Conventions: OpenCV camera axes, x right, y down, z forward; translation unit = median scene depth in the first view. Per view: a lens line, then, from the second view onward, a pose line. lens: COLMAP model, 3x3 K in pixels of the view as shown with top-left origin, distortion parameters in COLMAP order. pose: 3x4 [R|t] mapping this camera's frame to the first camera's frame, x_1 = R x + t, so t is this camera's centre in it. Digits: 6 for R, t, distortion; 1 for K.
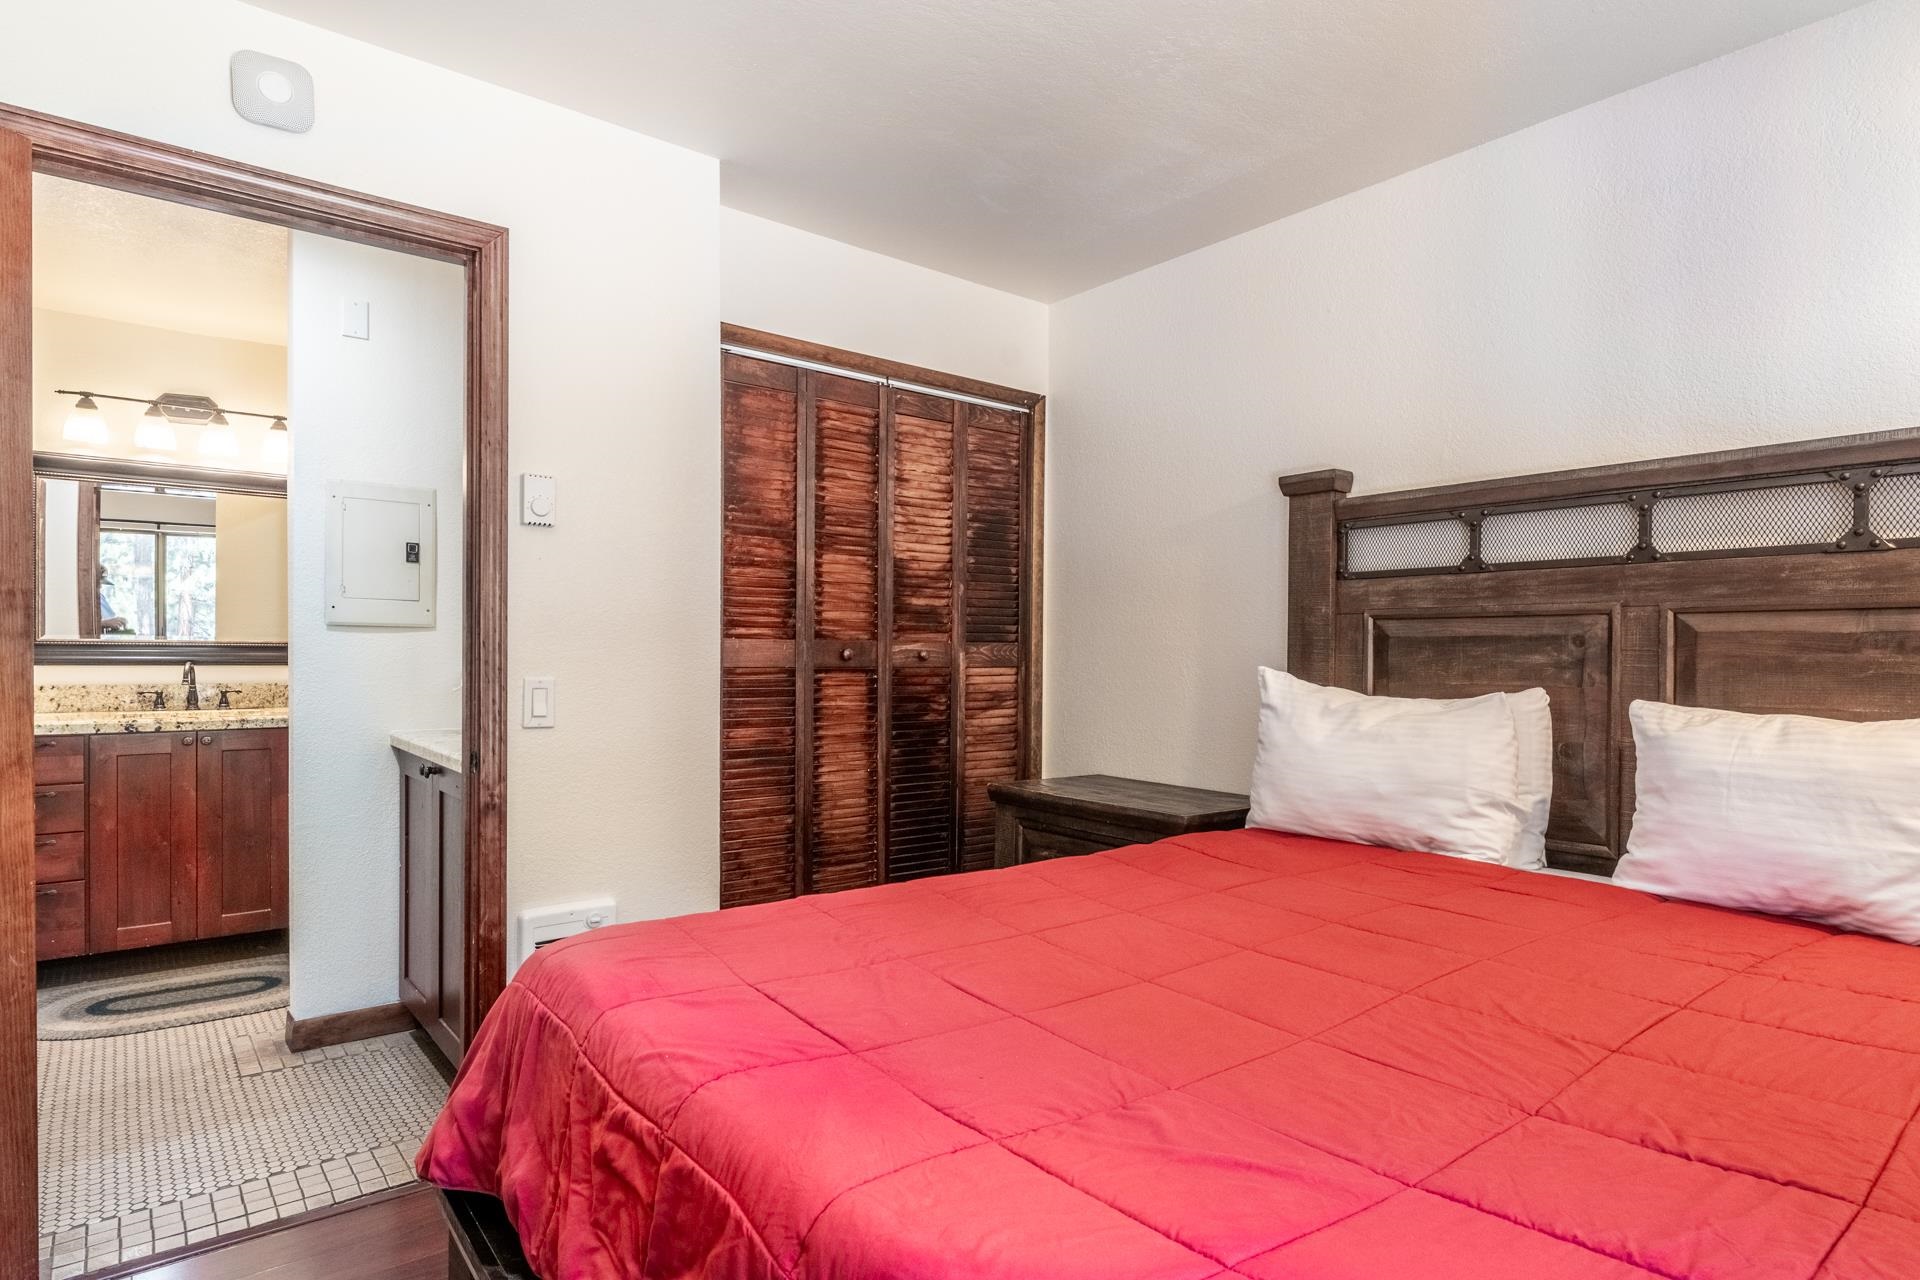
lens RADIAL K [[1034.4, 0, 958.4], [0, 1034.4, 655.5], [0, 0, 1]] dist [-0.004773, -0.001360]
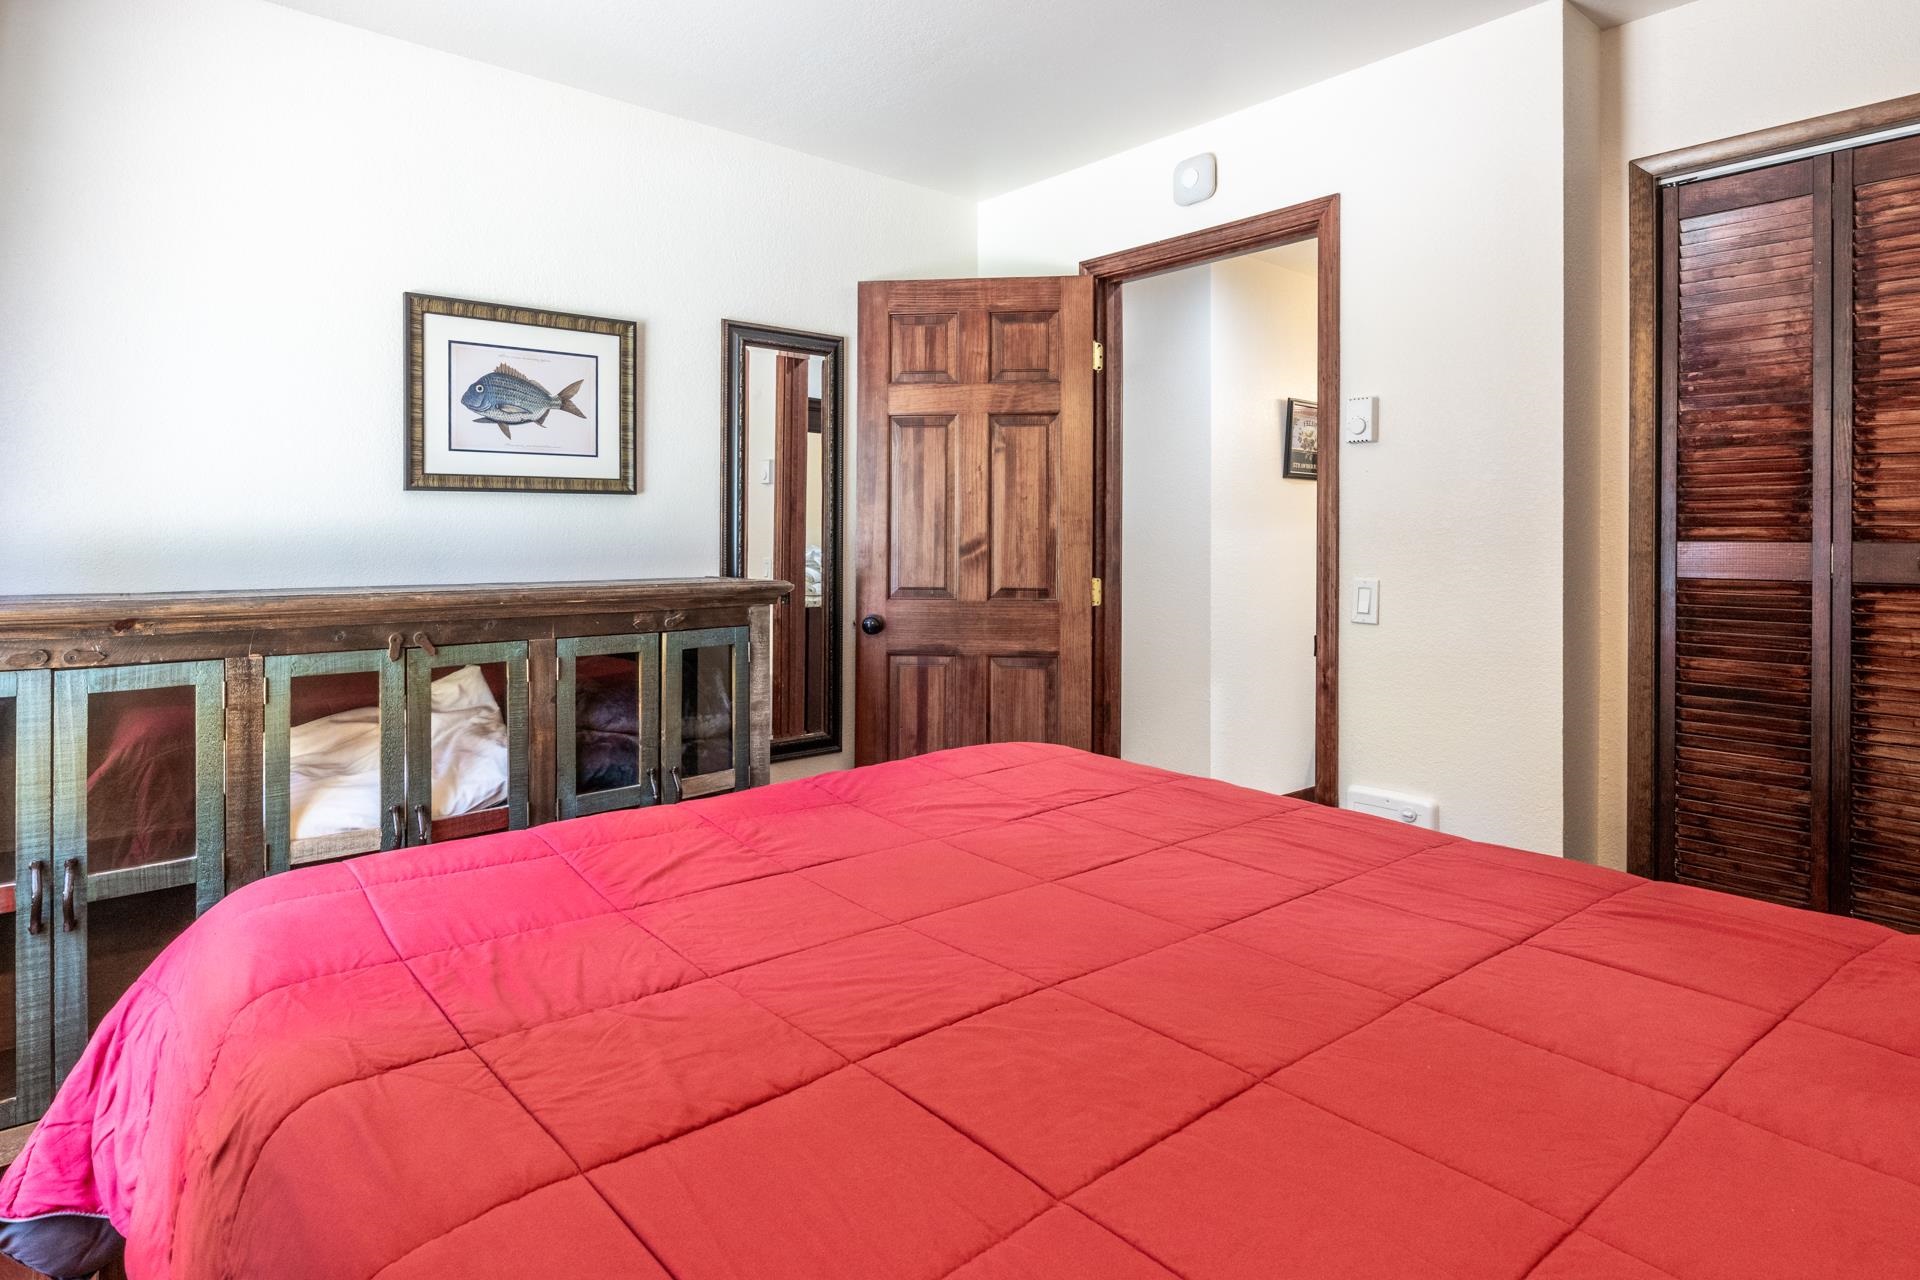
lens RADIAL K [[1034.4, 0, 960.5], [0, 1034.4, 539.2], [0, 0, 1]] dist [-0.004773, -0.001360]
pose [[0.038874, -0.014357, -0.999141, 0.519952], [-0.014336, 0.999786, -0.014924, 0.001457], [0.999141, 0.014904, 0.038660, 0.395529]]
